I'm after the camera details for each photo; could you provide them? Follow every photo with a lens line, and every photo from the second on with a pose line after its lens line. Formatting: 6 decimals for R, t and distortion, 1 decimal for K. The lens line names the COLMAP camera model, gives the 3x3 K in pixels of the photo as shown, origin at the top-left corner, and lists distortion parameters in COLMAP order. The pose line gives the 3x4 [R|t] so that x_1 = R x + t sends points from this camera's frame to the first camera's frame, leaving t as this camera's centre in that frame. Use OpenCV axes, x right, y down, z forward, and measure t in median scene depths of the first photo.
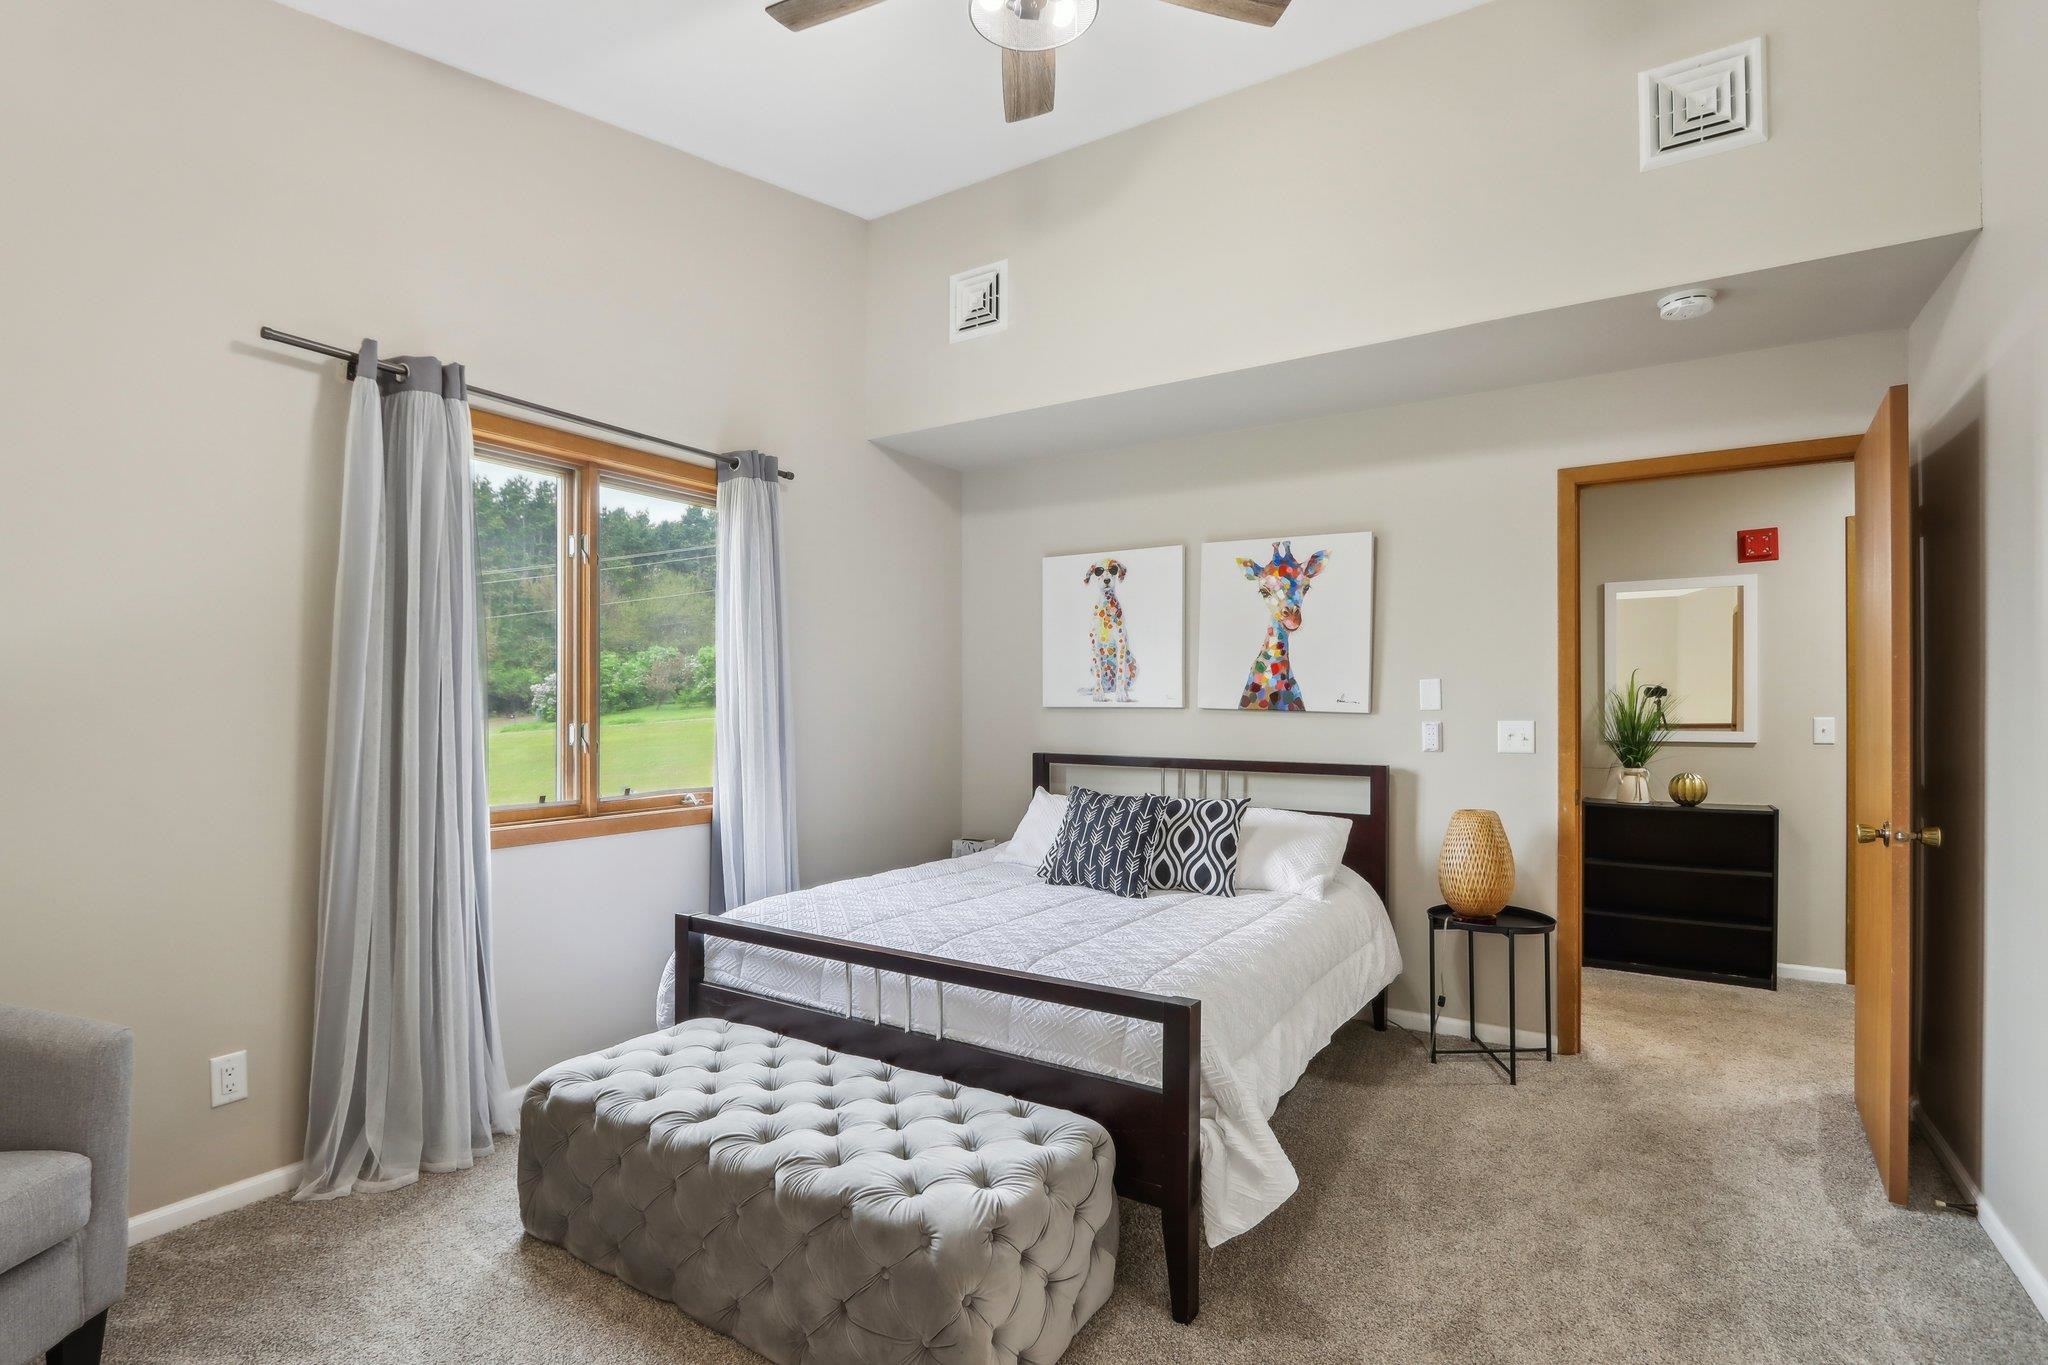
lens RADIAL K [[978.3, 0, 995.3], [0, 978.3, 693.9], [0, 0, 1]] dist [-0.014012, 0.001700]
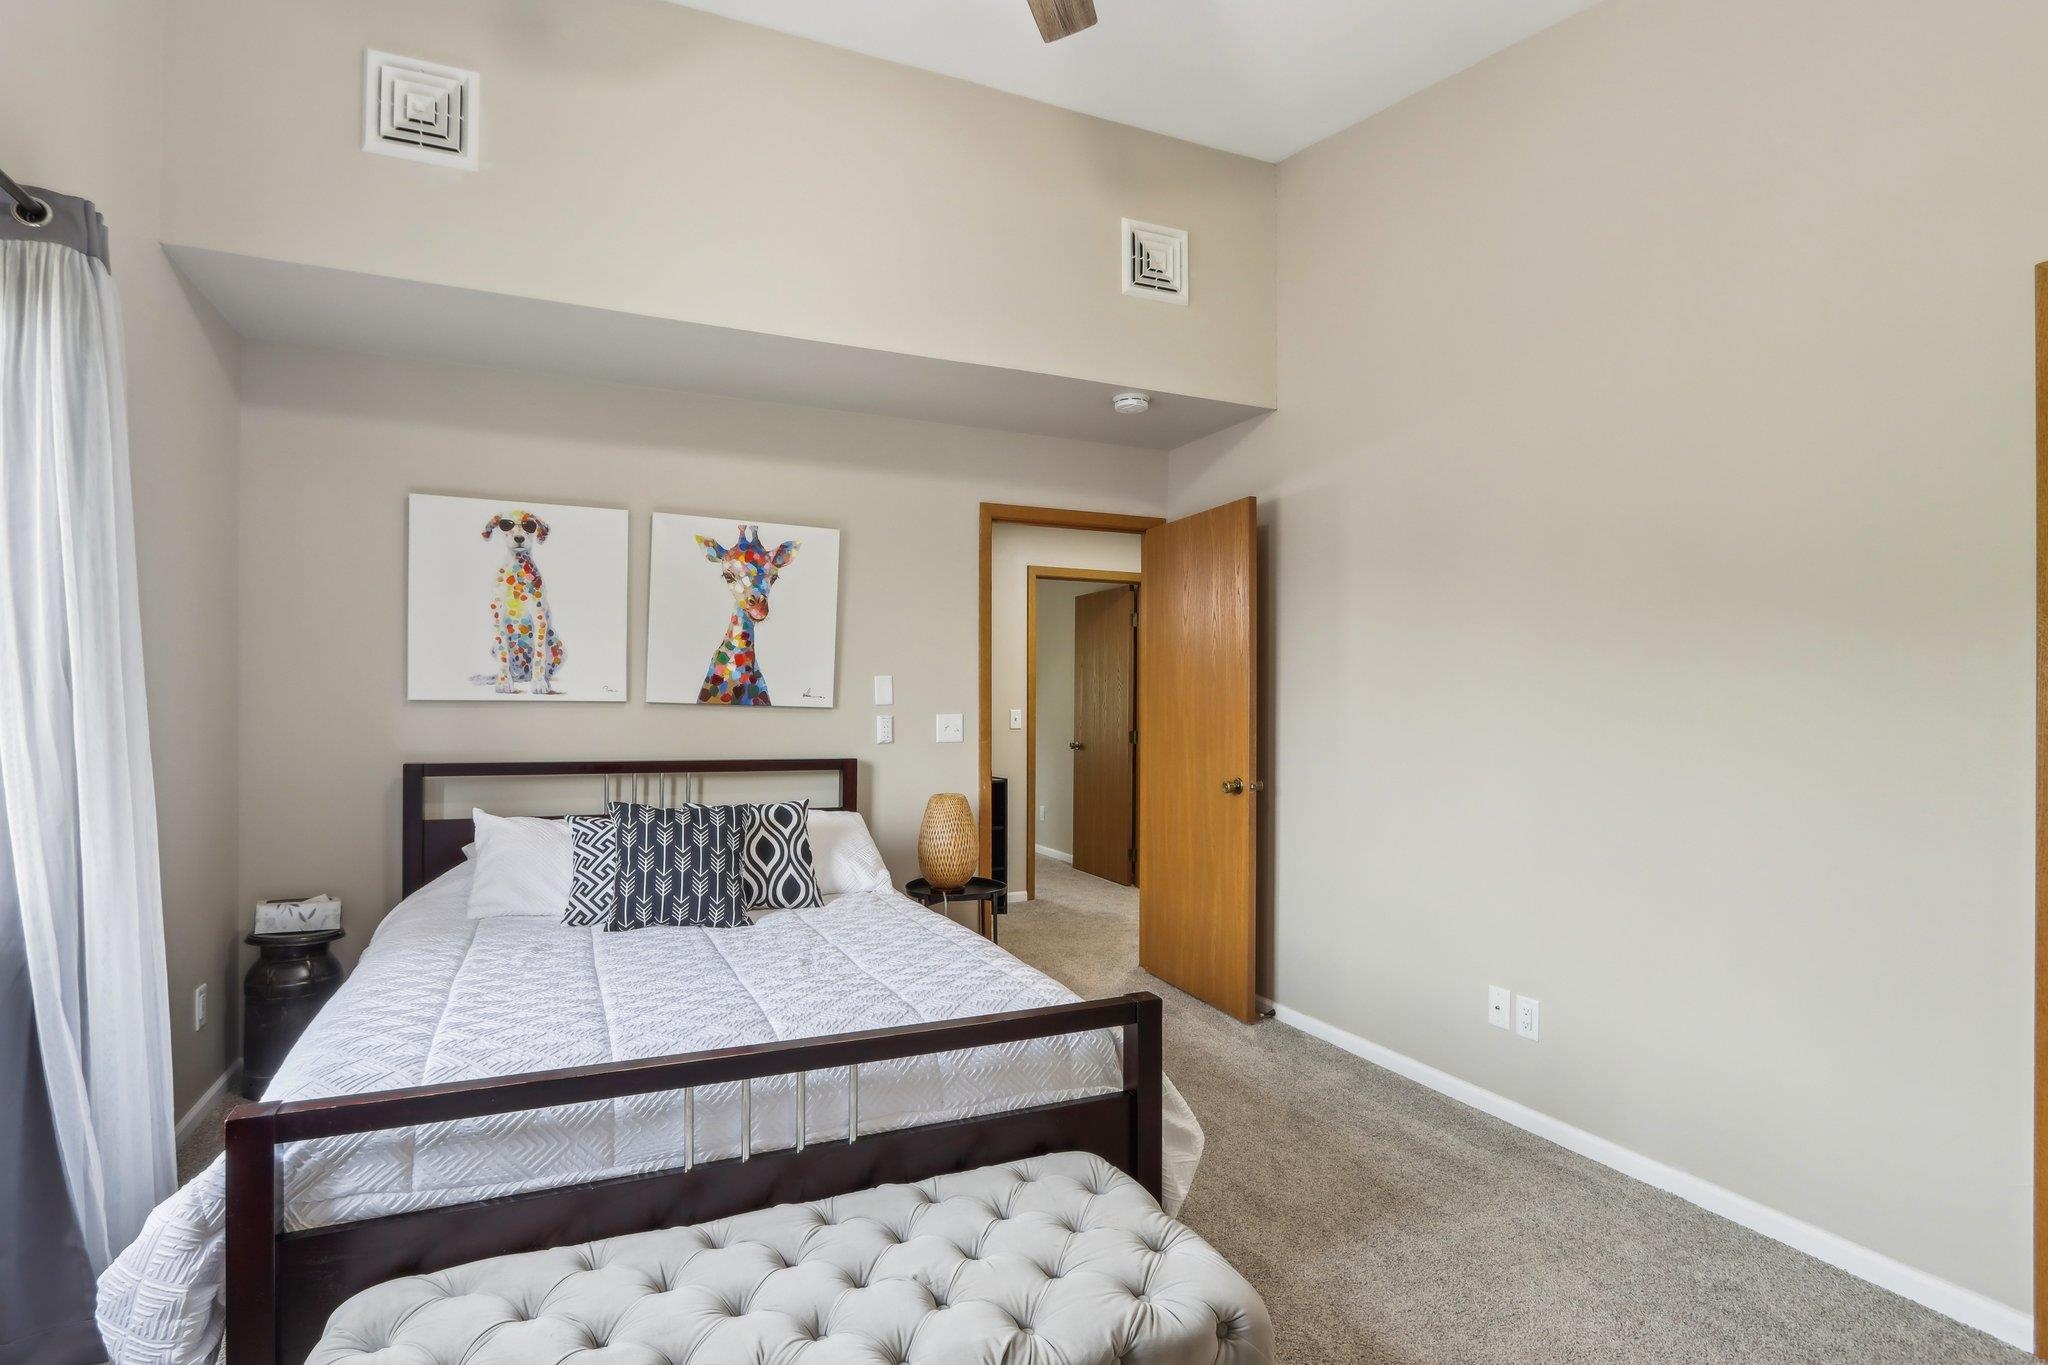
lens RADIAL K [[978.3, 0, 995.3], [0, 978.3, 693.9], [0, 0, 1]] dist [-0.014012, 0.001700]
pose [[0.553477, 0.007935, 0.832827, -0.358521], [-0.014877, 0.999889, 0.000360, 0.002420], [-0.832732, -0.012589, 0.553533, 0.280828]]
